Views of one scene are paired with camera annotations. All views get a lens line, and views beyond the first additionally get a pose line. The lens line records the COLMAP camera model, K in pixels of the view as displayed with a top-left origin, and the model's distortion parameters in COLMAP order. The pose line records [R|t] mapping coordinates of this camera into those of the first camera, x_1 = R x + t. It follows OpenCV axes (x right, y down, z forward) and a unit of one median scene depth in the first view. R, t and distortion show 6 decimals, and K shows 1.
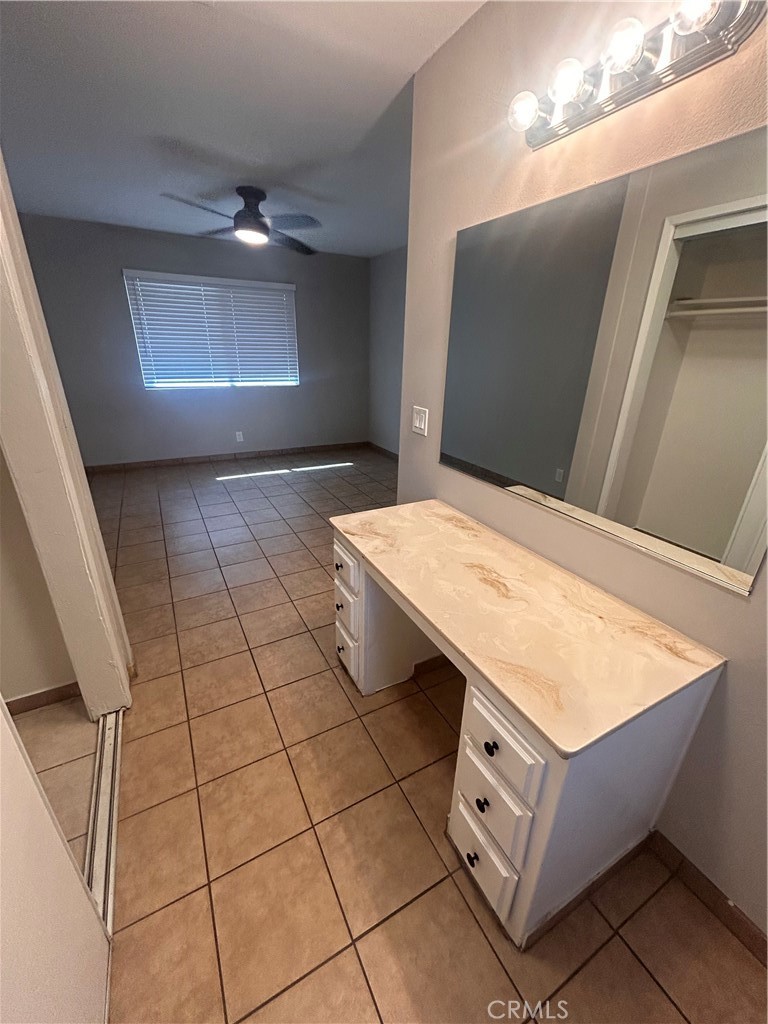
lens RADIAL K [[413.1, 0, 383.8], [0, 413.1, 510.9], [0, 0, 1]] dist [-0.000178, 0.000484]
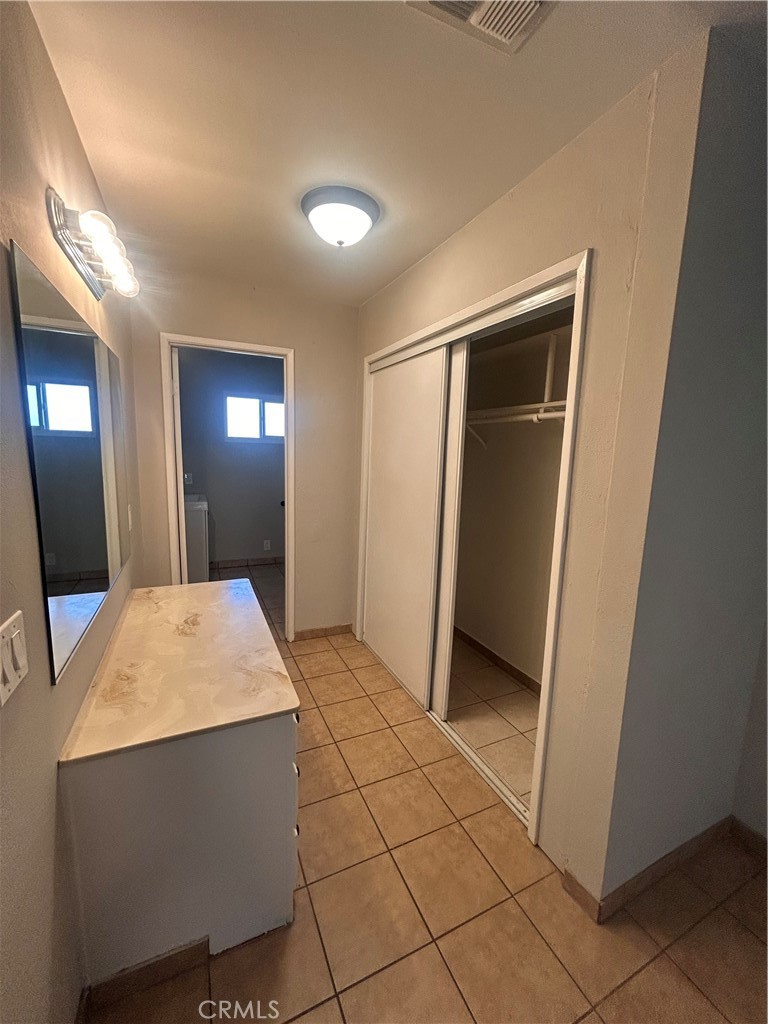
lens RADIAL K [[413.1, 0, 383.9], [0, 413.1, 512.3], [0, 0, 1]] dist [-0.000178, 0.000484]
pose [[-0.996776, -0.062684, 0.050080, -0.308338], [-0.028234, 0.858307, 0.512359, -0.652286], [-0.075101, 0.509293, -0.857310, 1.532275]]
